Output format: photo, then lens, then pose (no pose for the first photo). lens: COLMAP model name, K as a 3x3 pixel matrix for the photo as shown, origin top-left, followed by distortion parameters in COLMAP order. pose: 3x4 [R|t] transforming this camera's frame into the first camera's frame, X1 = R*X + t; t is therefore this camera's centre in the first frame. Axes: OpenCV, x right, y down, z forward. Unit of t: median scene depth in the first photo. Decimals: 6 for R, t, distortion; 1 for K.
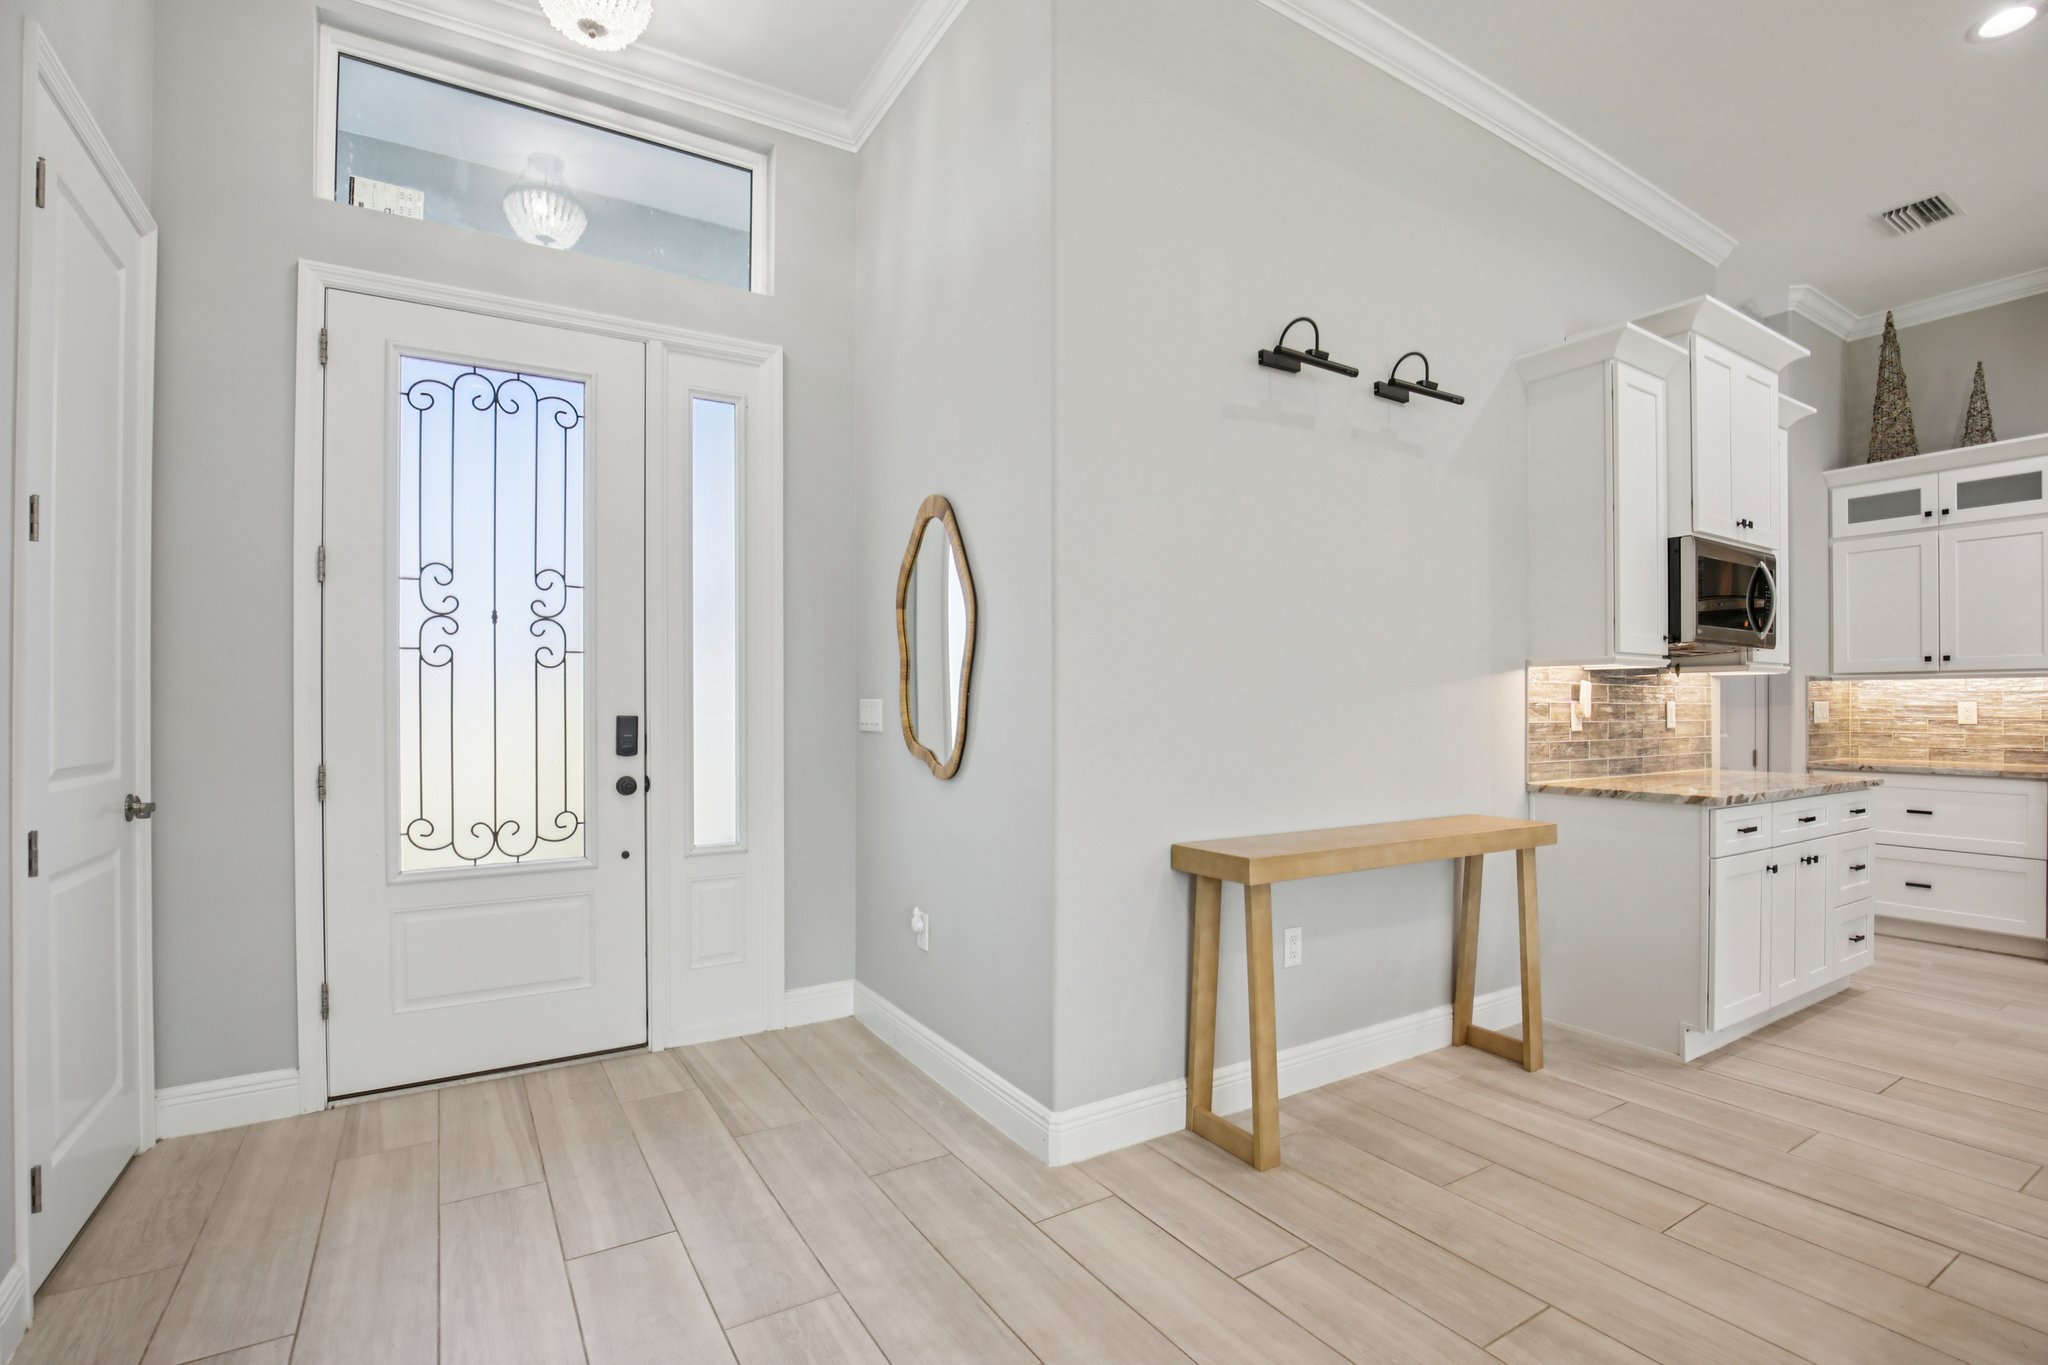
lens RADIAL K [[944.6, 0, 1025.2], [0, 944.6, 698.8], [0, 0, 1]] dist [-0.027192, 0.000668]
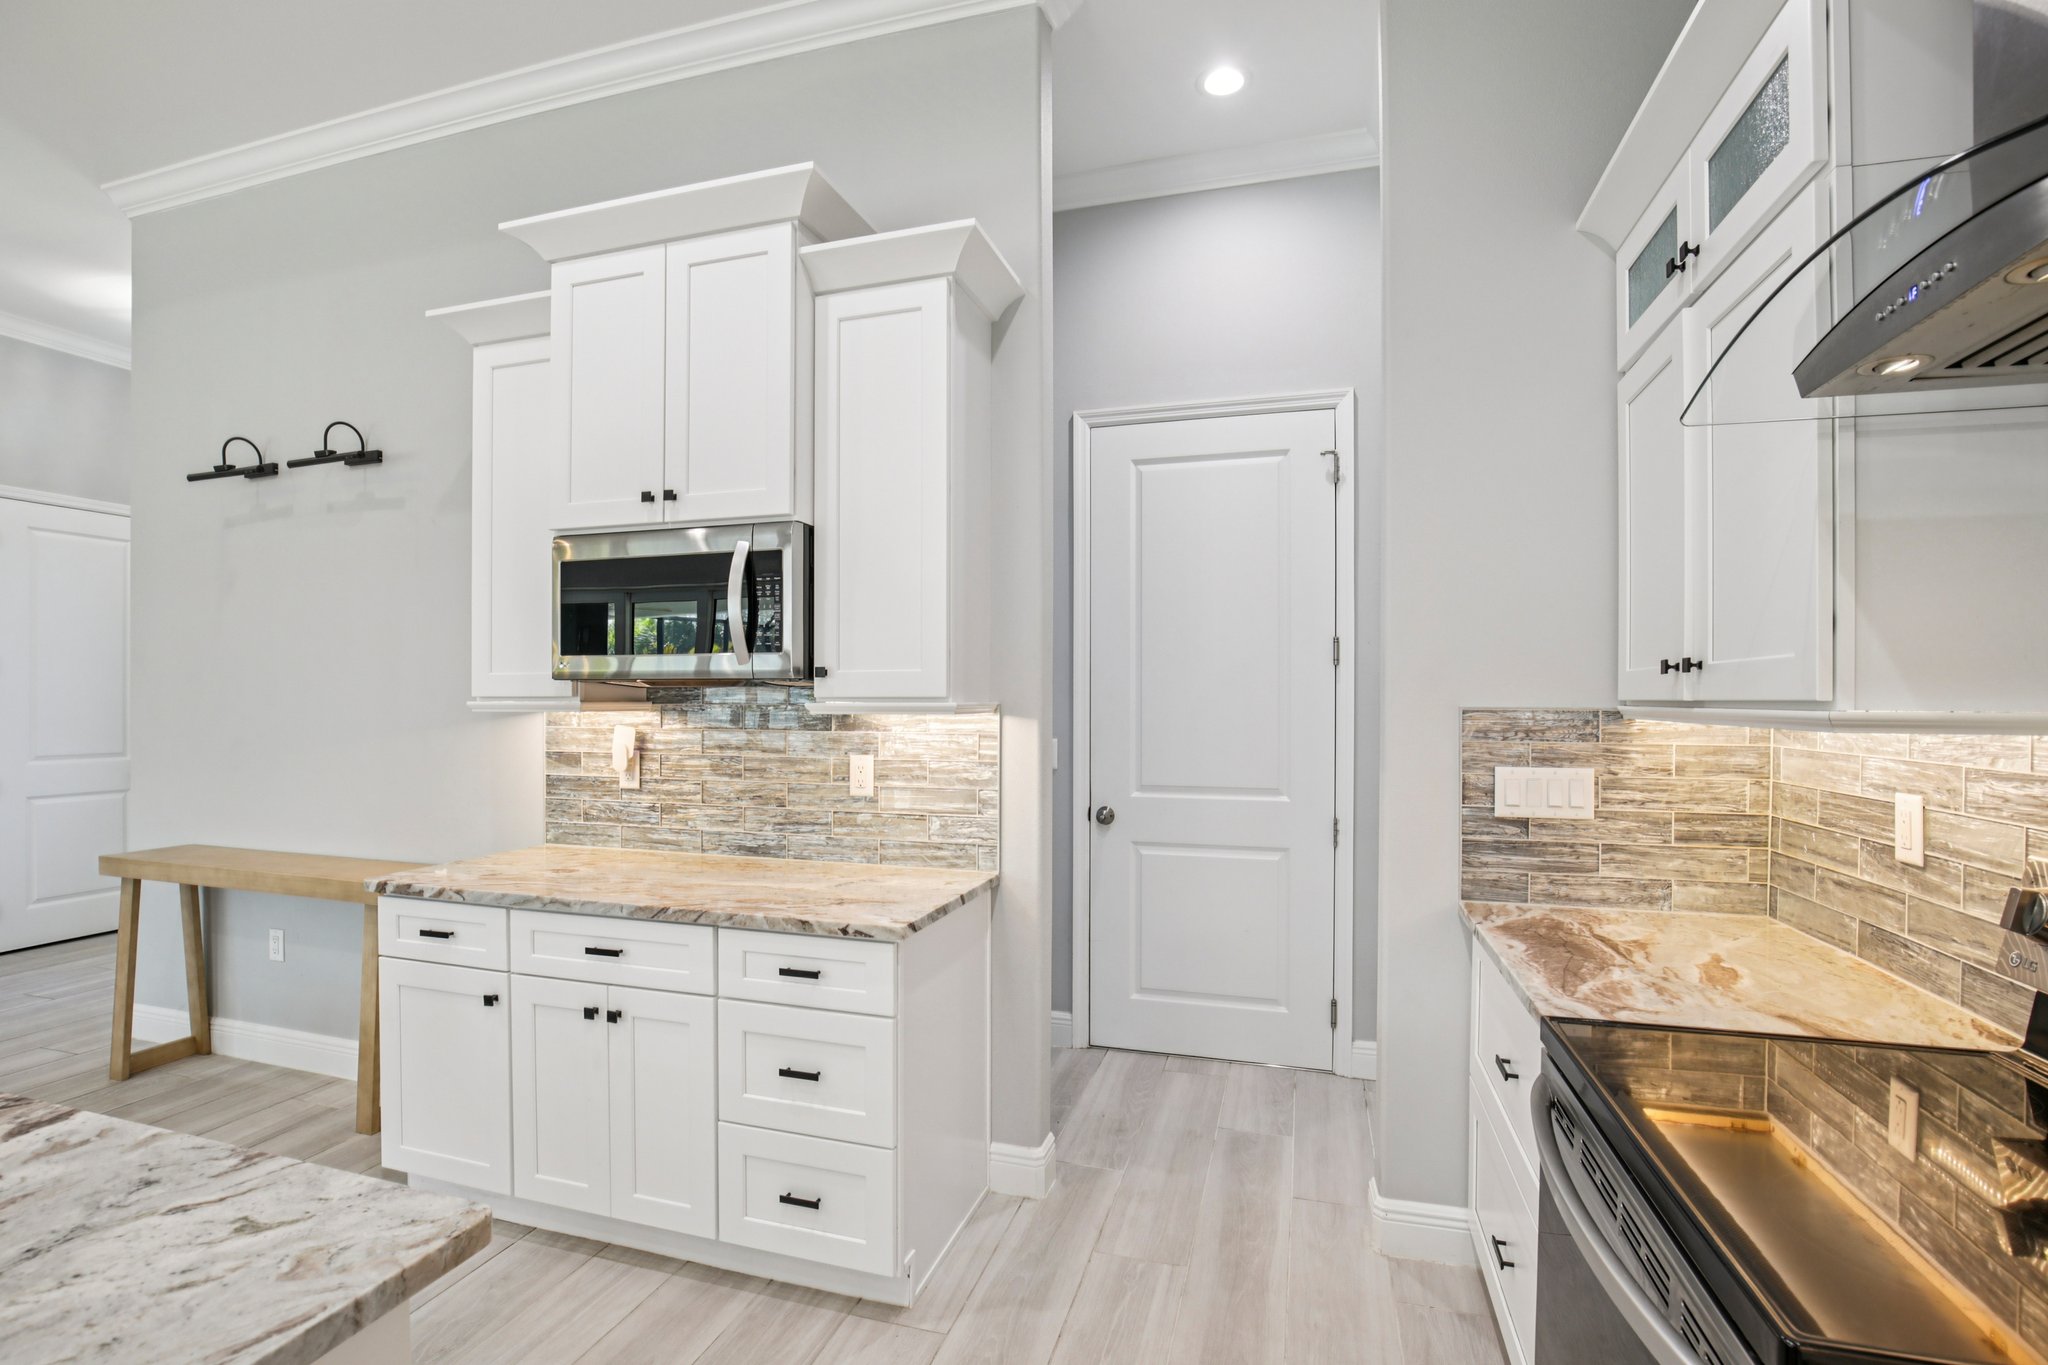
lens RADIAL K [[944.6, 0, 1019.2], [0, 944.6, 695.3], [0, 0, 1]] dist [-0.027192, 0.000668]
pose [[0.652276, -0.002599, -0.757977, 1.704788], [0.005914, 0.999981, 0.001661, -0.053616], [0.757959, -0.005566, 0.652279, 0.883512]]
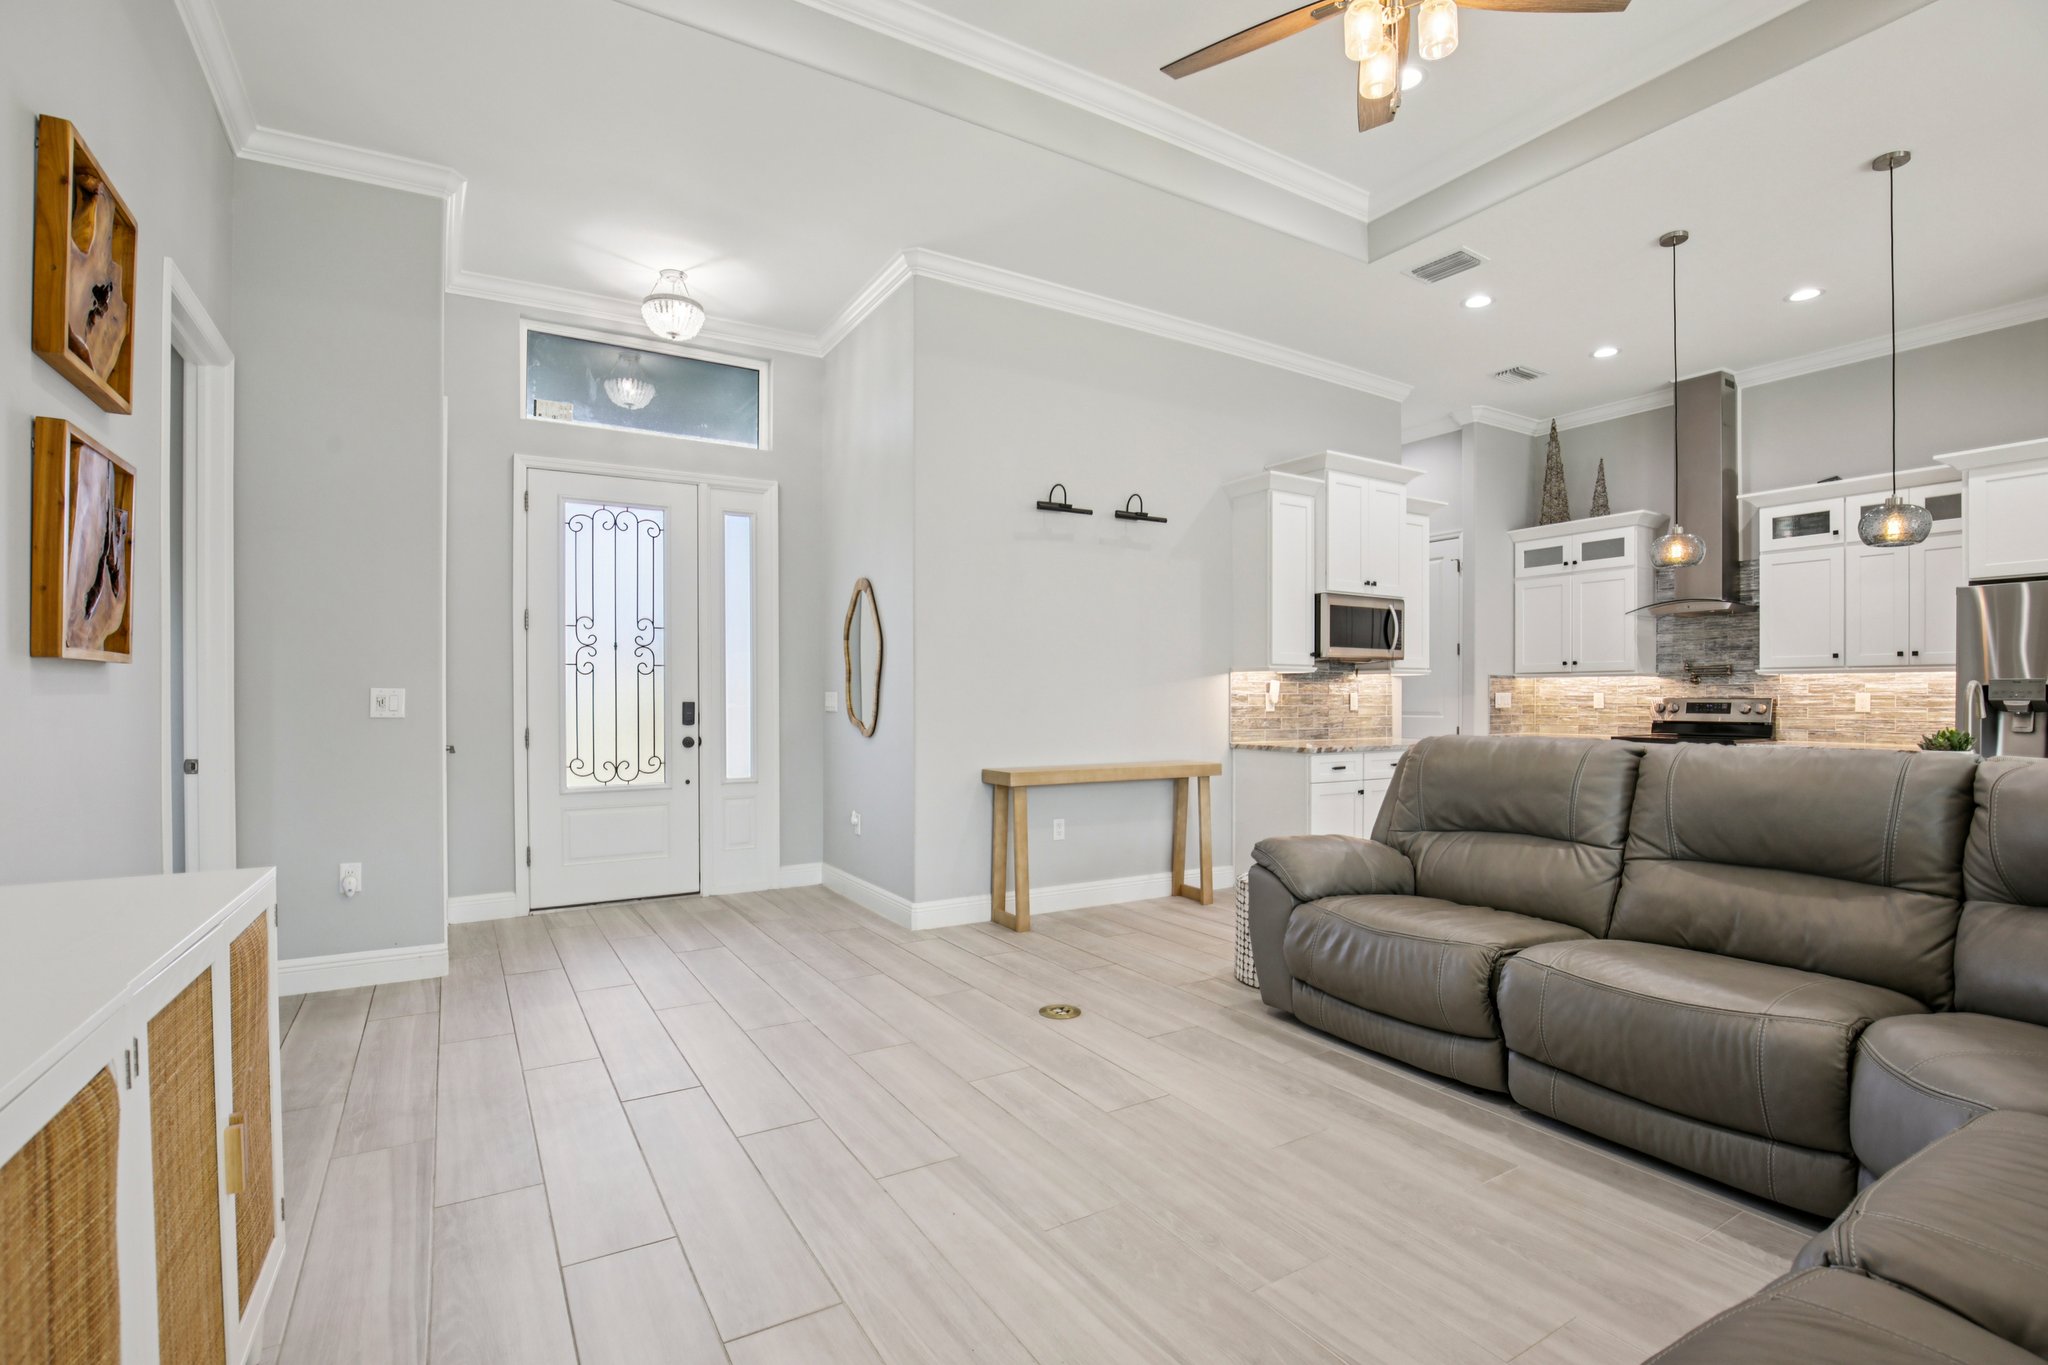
lens RADIAL K [[944.6, 0, 1024.9], [0, 944.6, 693.2], [0, 0, 1]] dist [-0.027192, 0.000668]
pose [[0.999982, -0.000716, -0.005928, 0.214311], [0.000741, 0.999991, 0.004184, -0.005033], [0.005924, -0.004188, 0.999974, -0.757106]]
